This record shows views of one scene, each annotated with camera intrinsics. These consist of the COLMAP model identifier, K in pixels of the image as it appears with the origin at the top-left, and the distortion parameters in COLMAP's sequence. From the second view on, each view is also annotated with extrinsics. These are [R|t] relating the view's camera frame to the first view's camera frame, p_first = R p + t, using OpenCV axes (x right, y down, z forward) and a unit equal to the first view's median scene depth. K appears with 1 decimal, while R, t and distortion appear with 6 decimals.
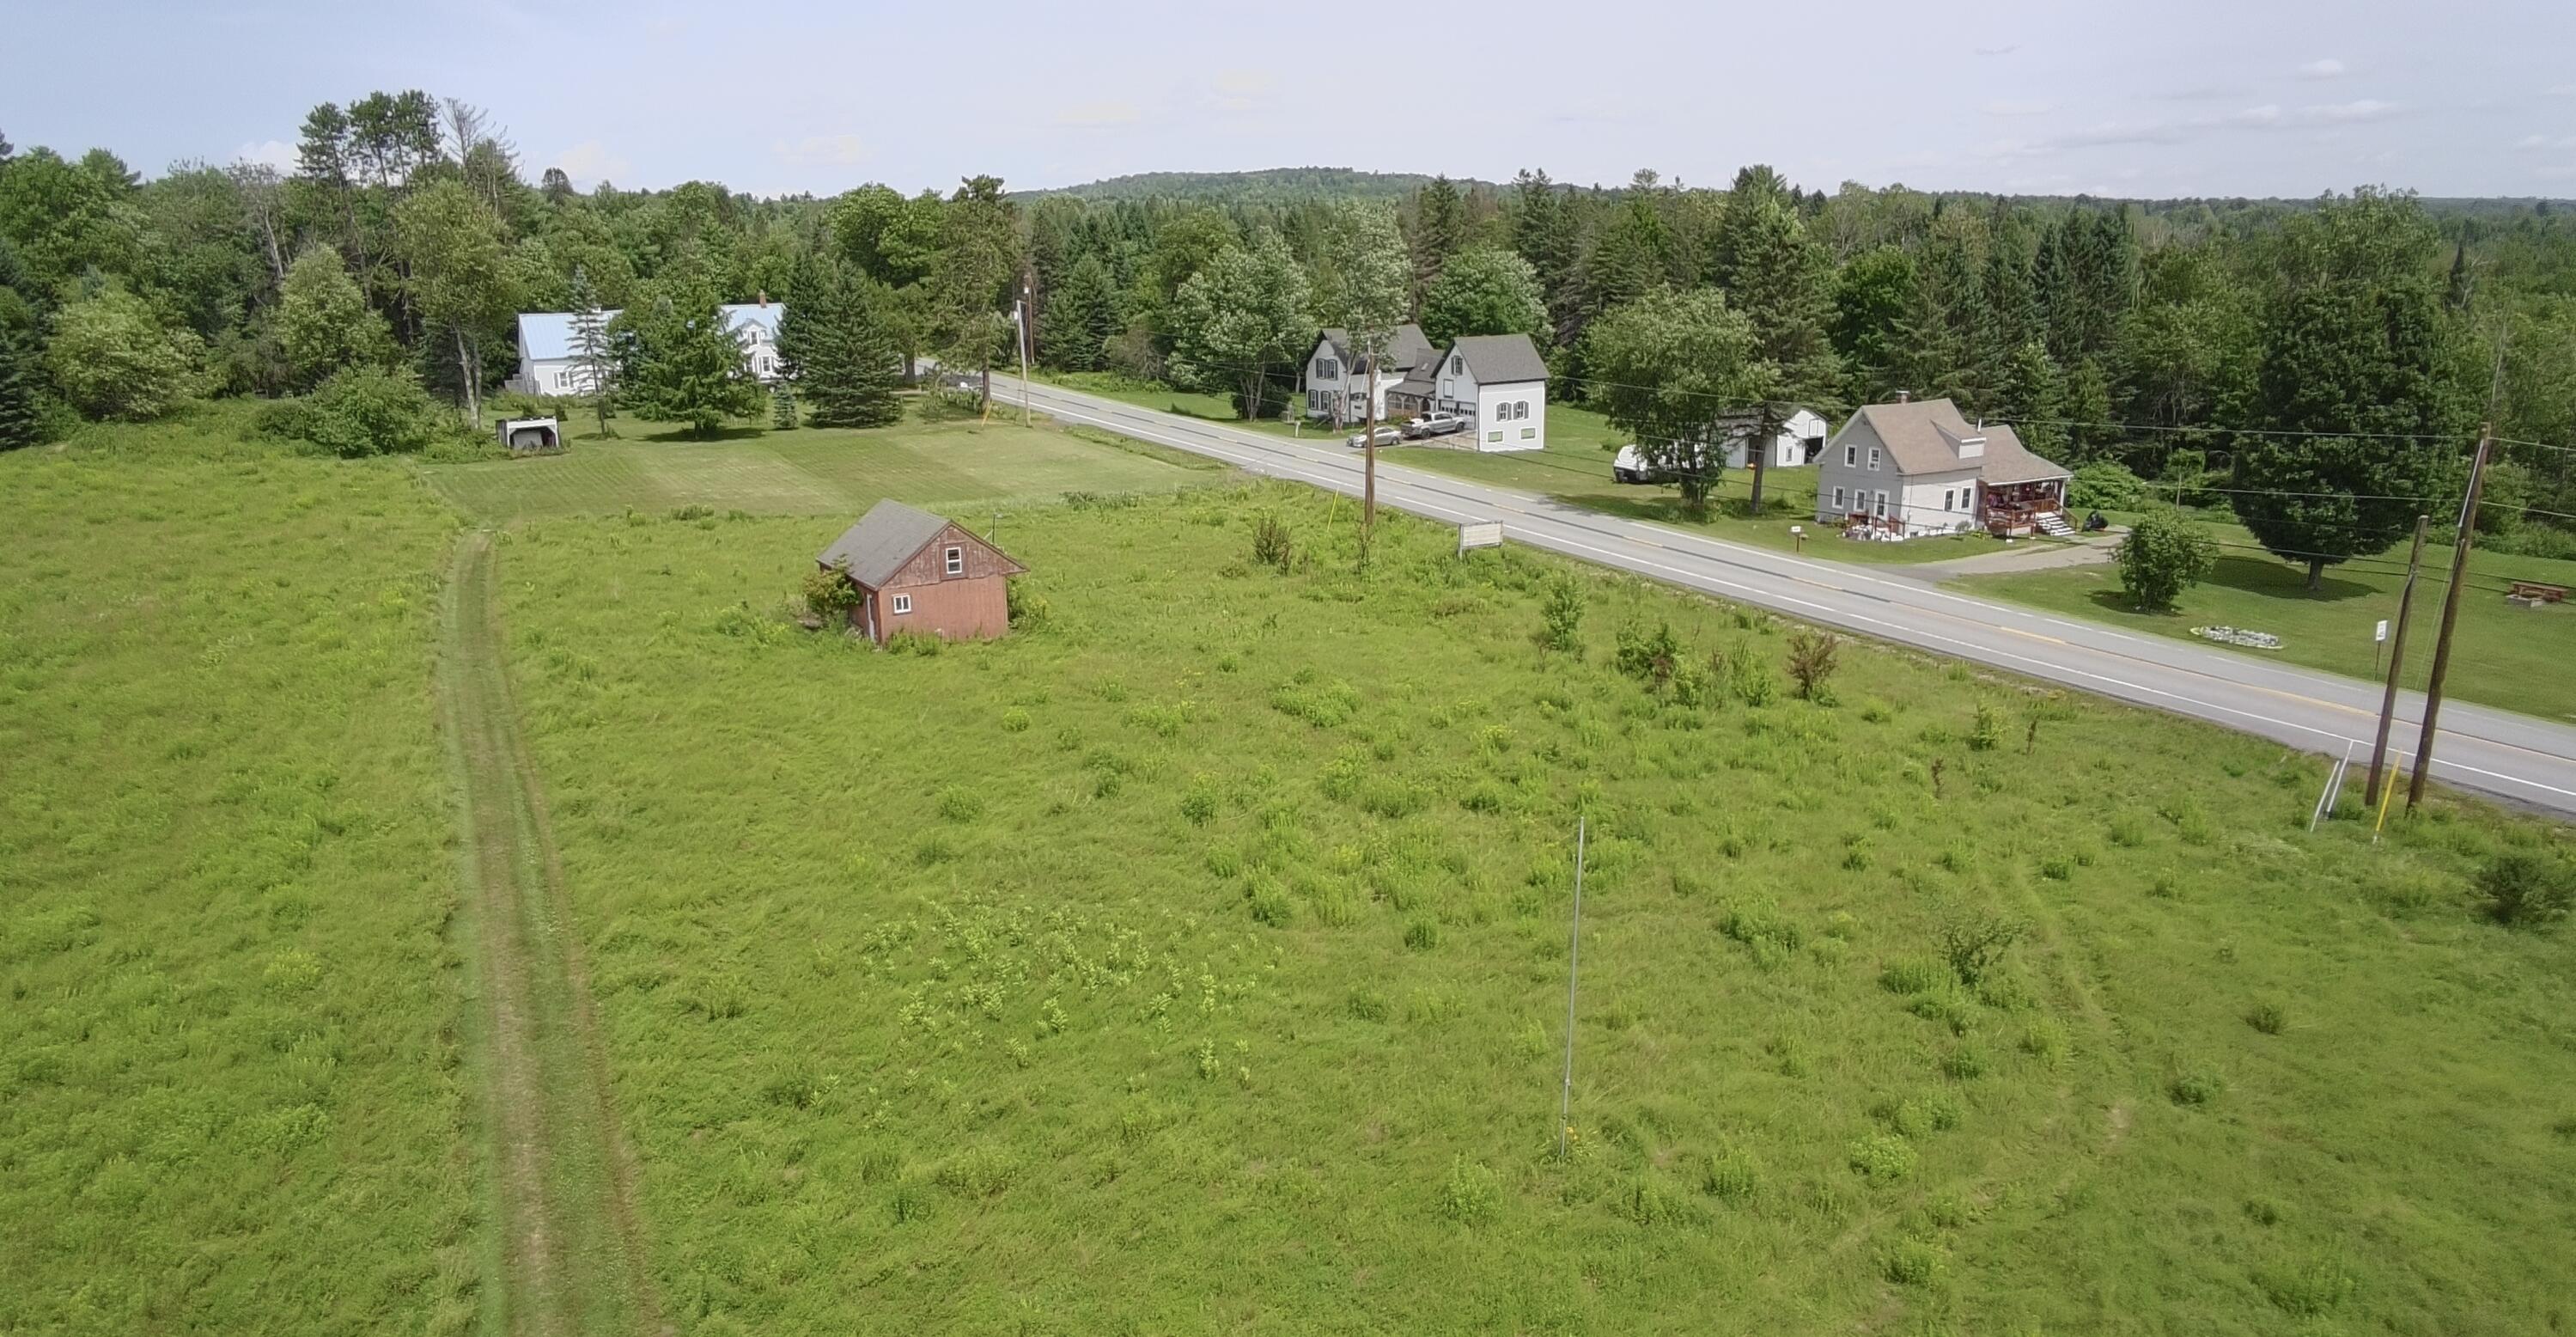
lens RADIAL K [[1630.1, 0, 1267.1], [0, 1630.1, 677.8], [0, 0, 1]] dist [-0.020089, 0.002688]
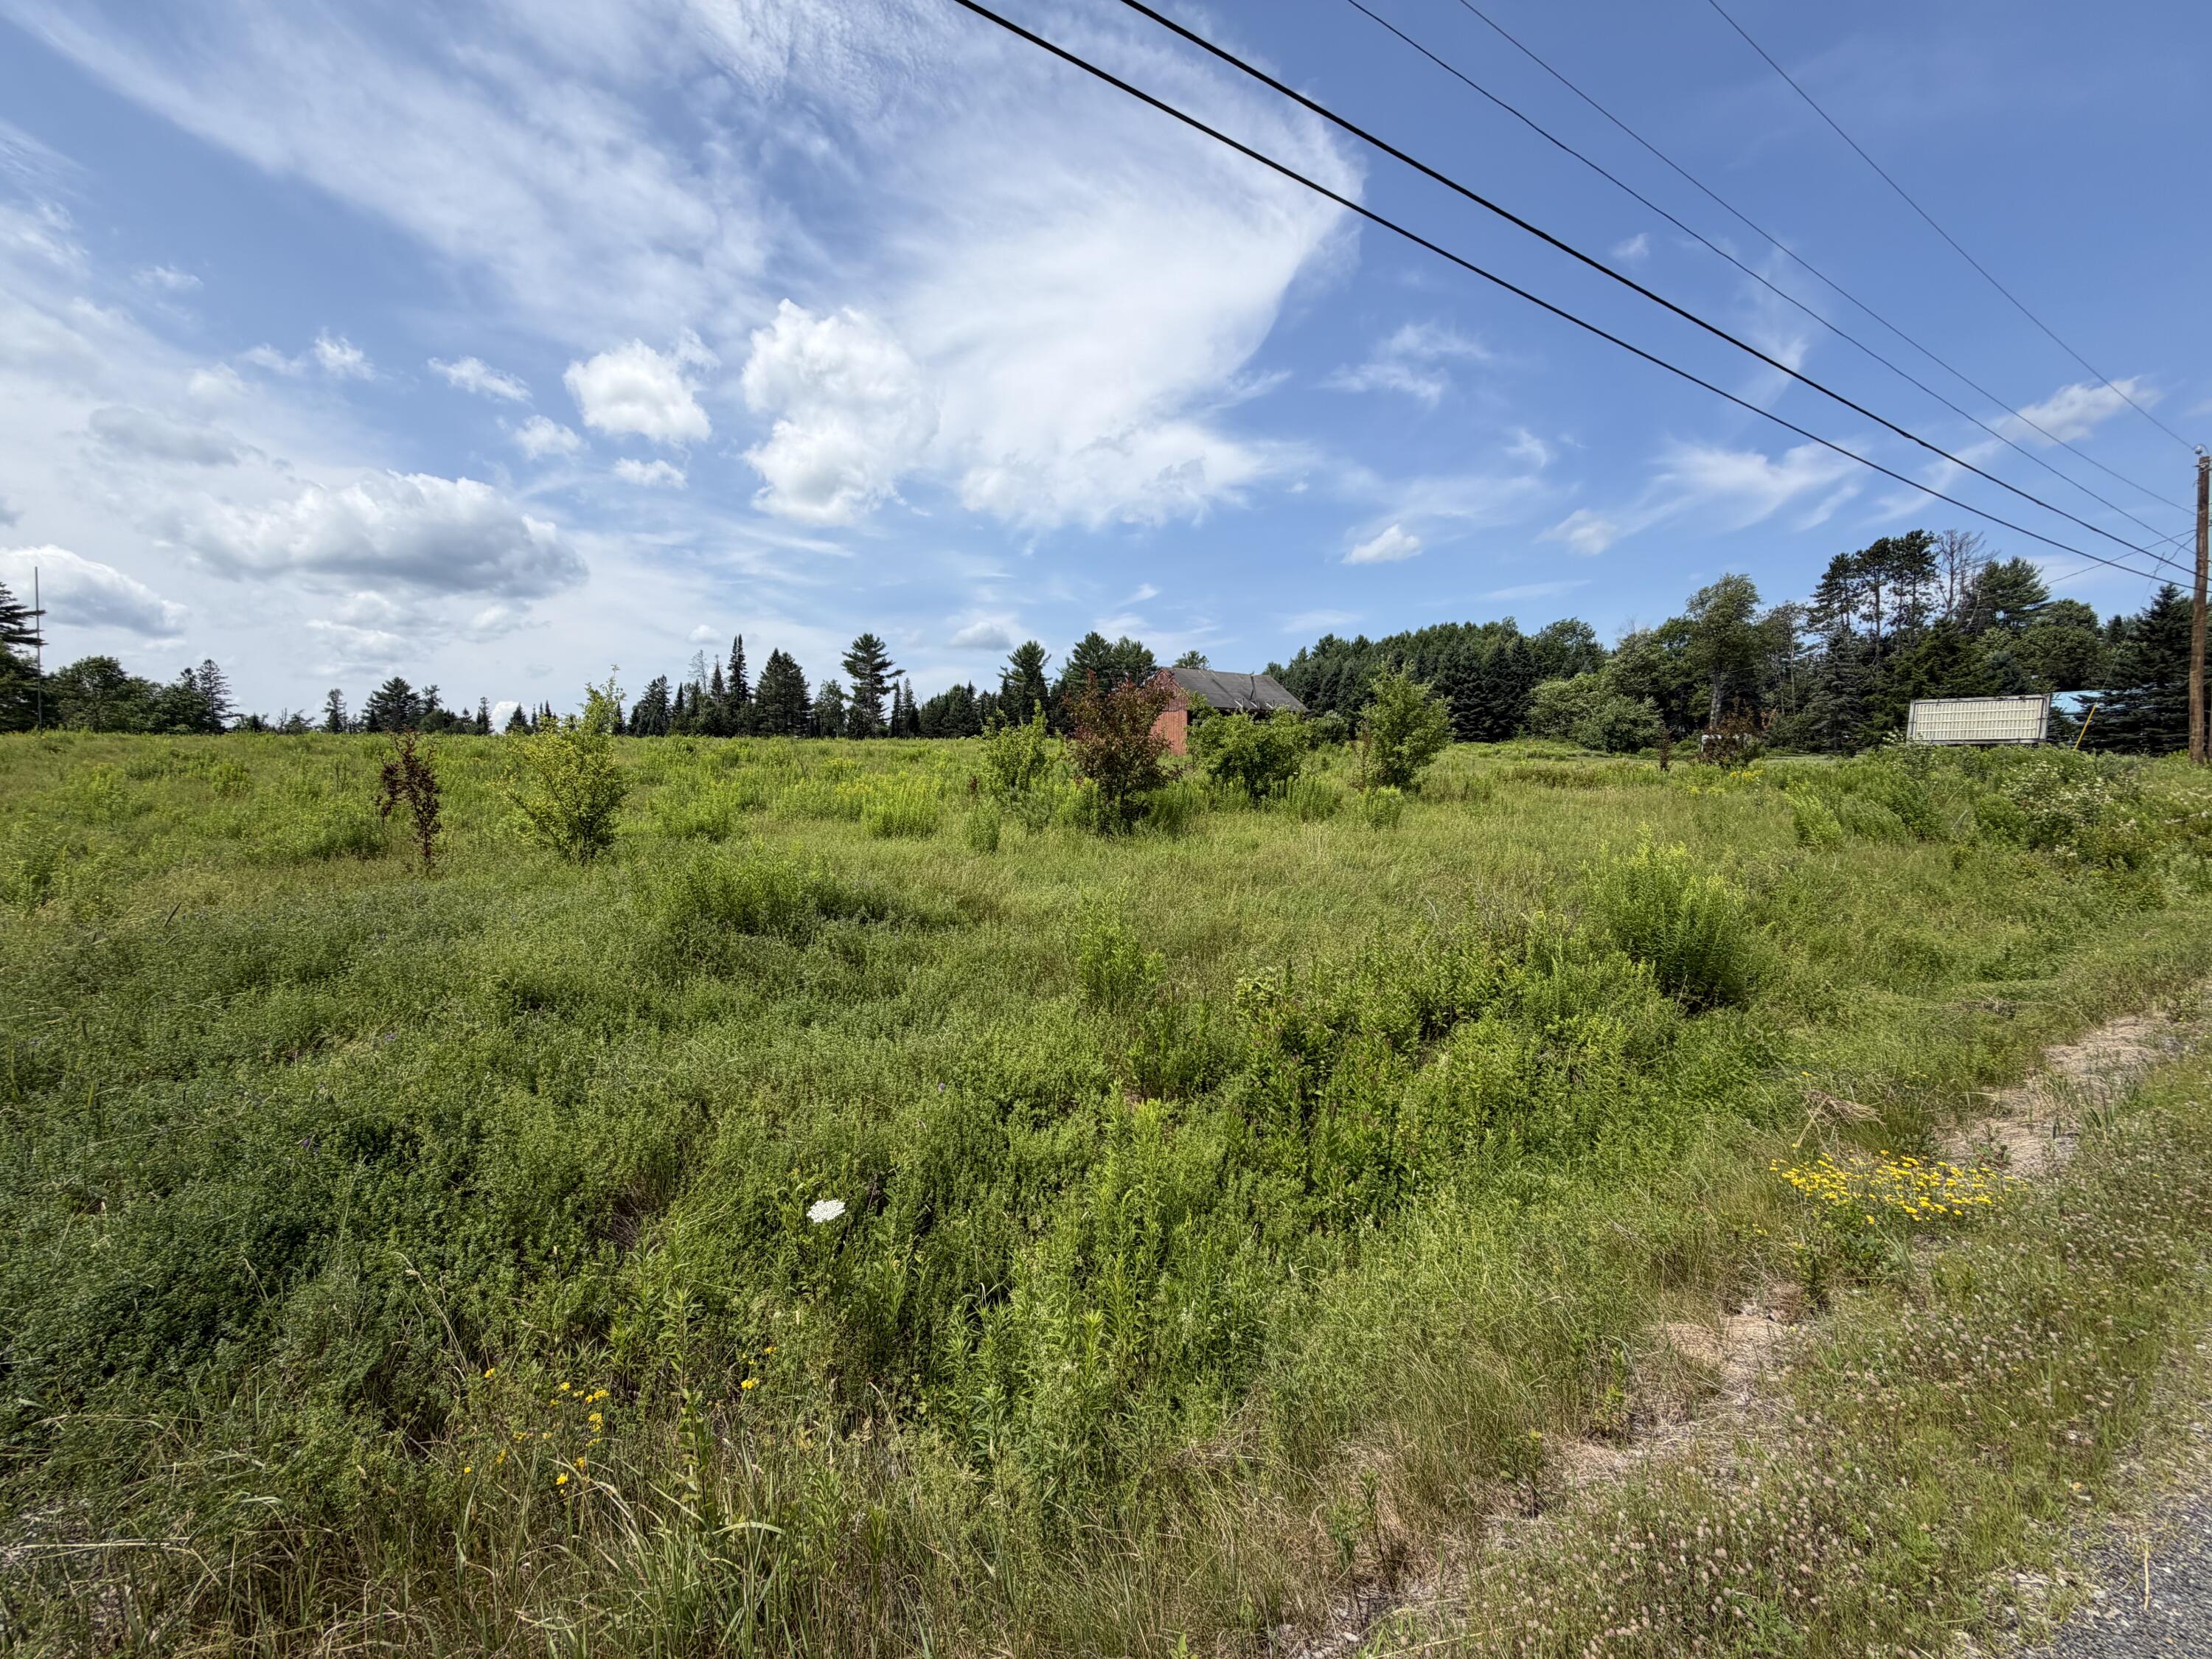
lens RADIAL K [[877.5, 0, 1105.5], [0, 877.5, 821.1], [0, 0, 1]] dist [-0.001092, 0.000057]
pose [[0.023619, 0.067012, -0.997473, 0.239225], [-0.250077, 0.966426, 0.059005, -0.002712], [0.967938, 0.248051, 0.039584, 0.439820]]
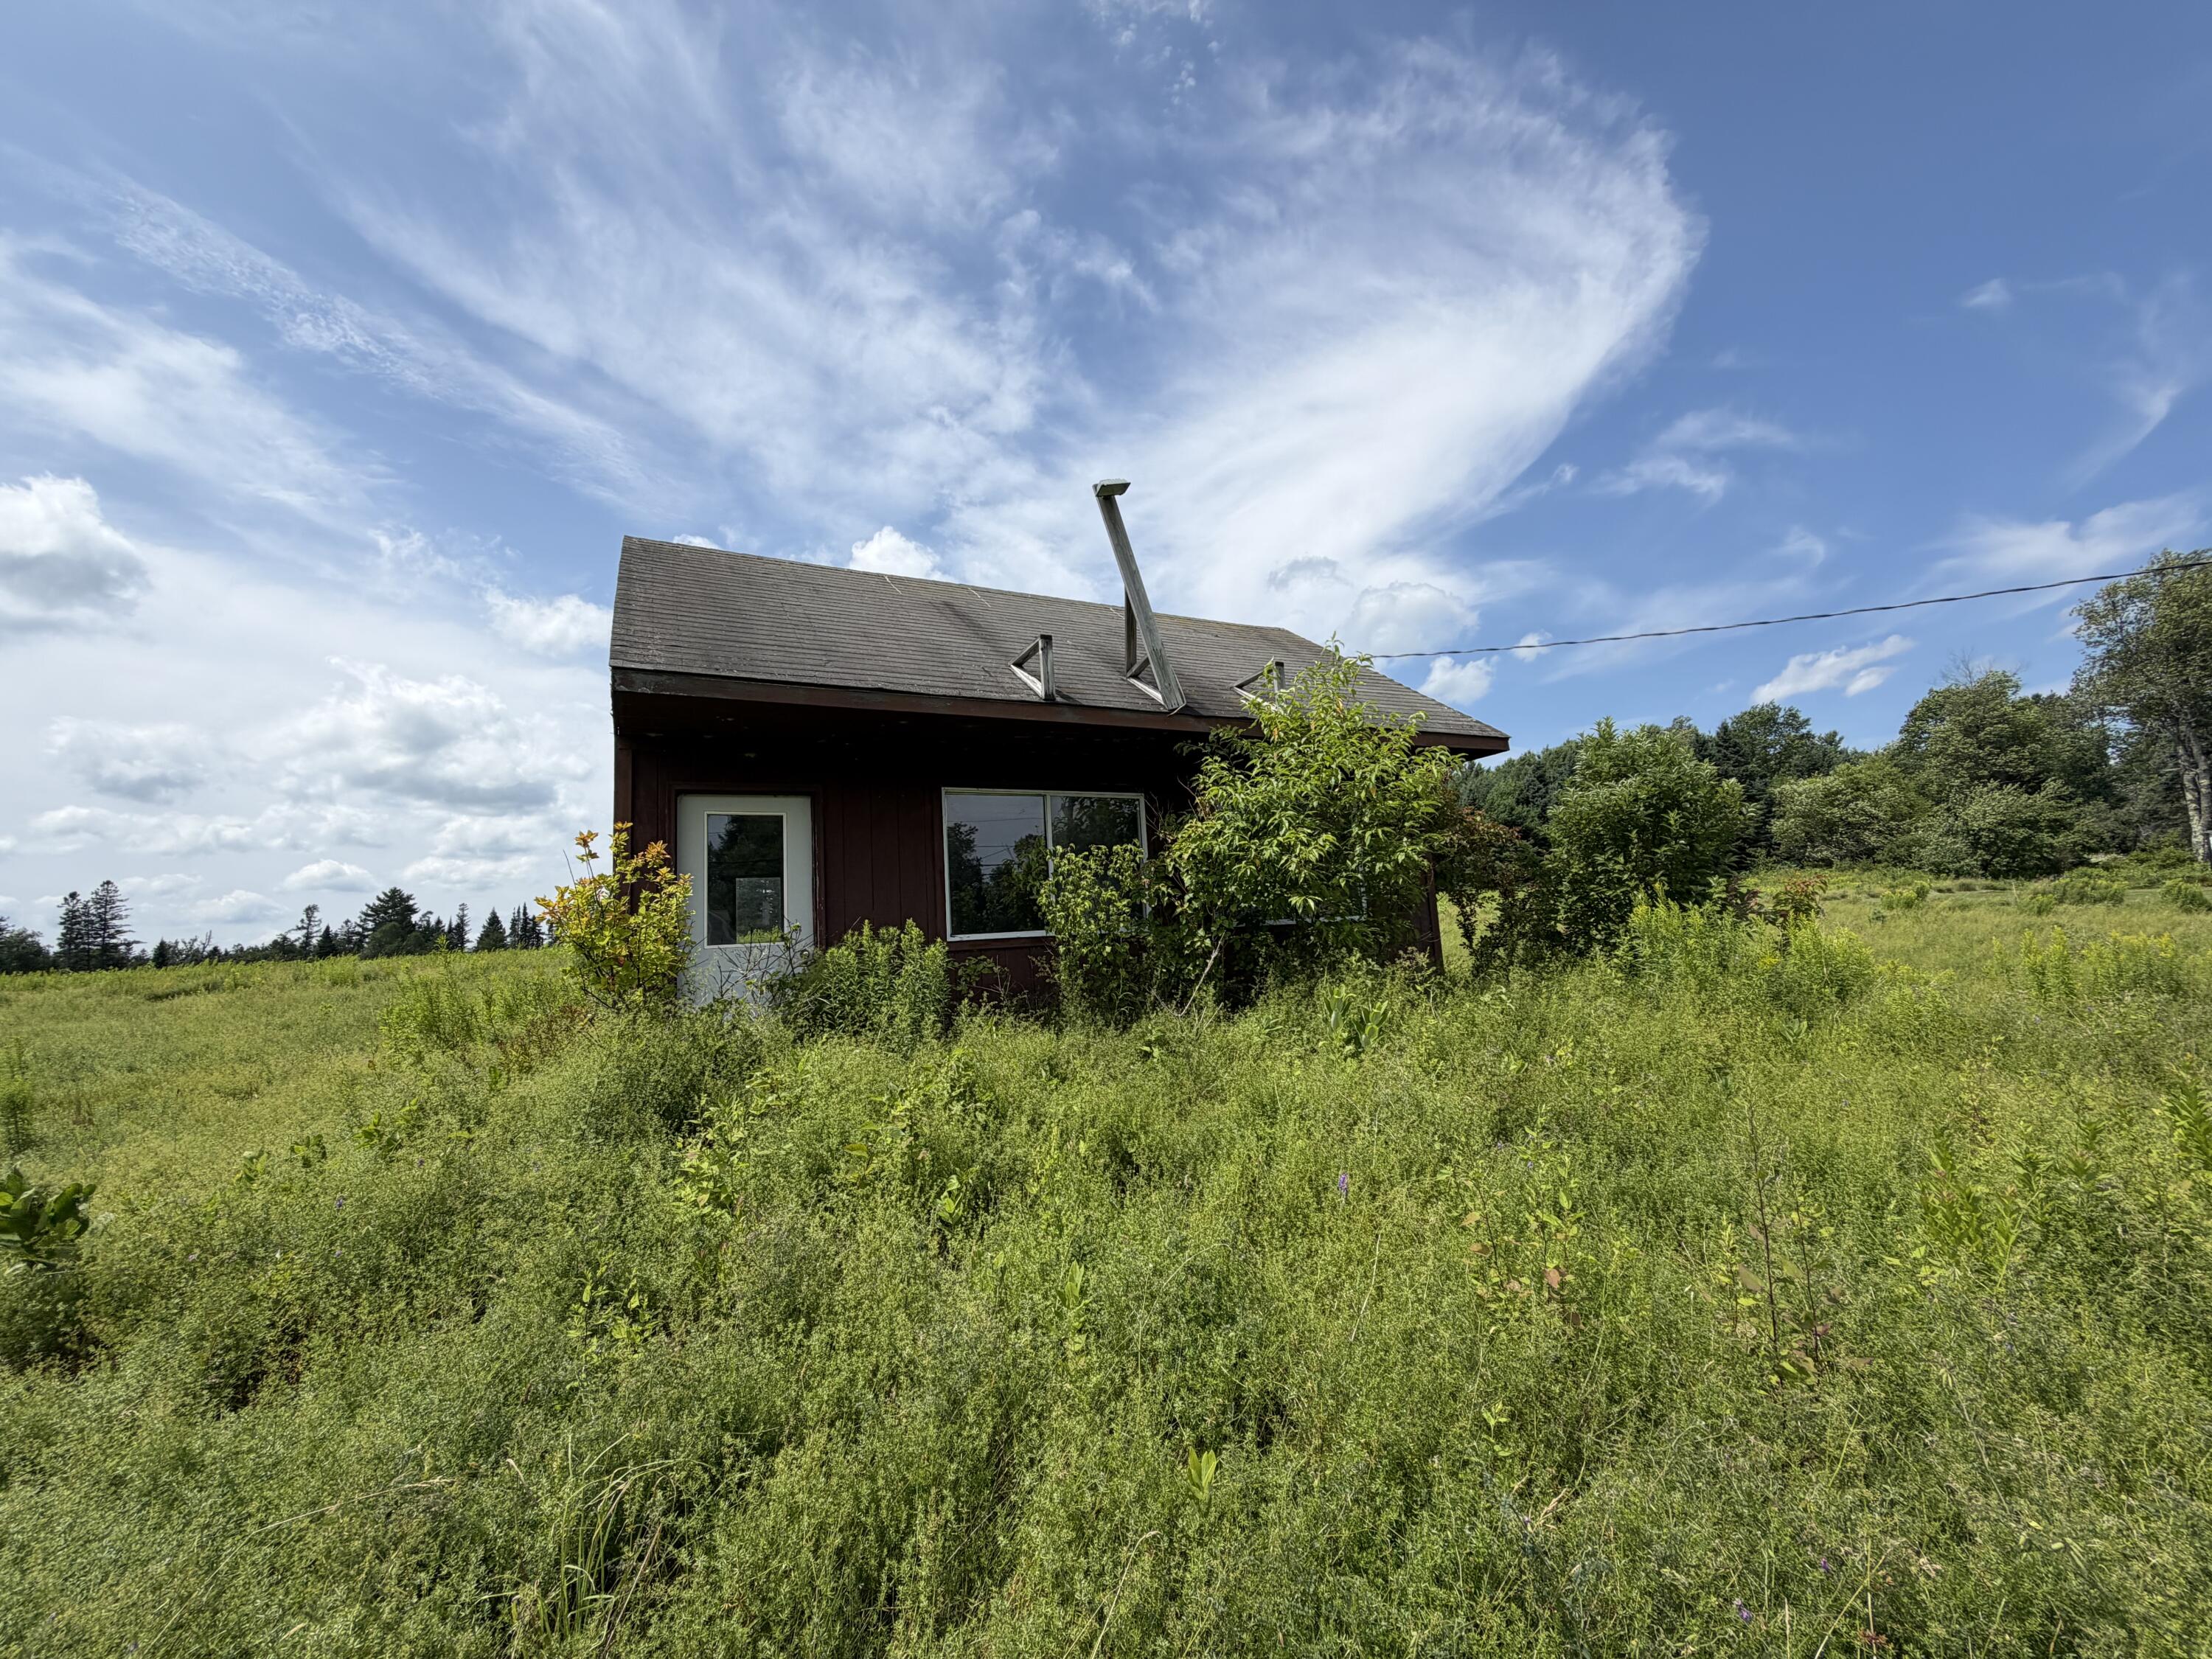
lens RADIAL K [[877.5, 0, 1107.1], [0, 877.5, 838.7], [0, 0, 1]] dist [-0.001092, 0.000057]
pose [[-0.087507, -0.102631, -0.990863, -0.038117], [-0.192869, 0.977603, -0.084225, -0.025811], [0.977315, 0.183736, -0.105341, 0.499998]]
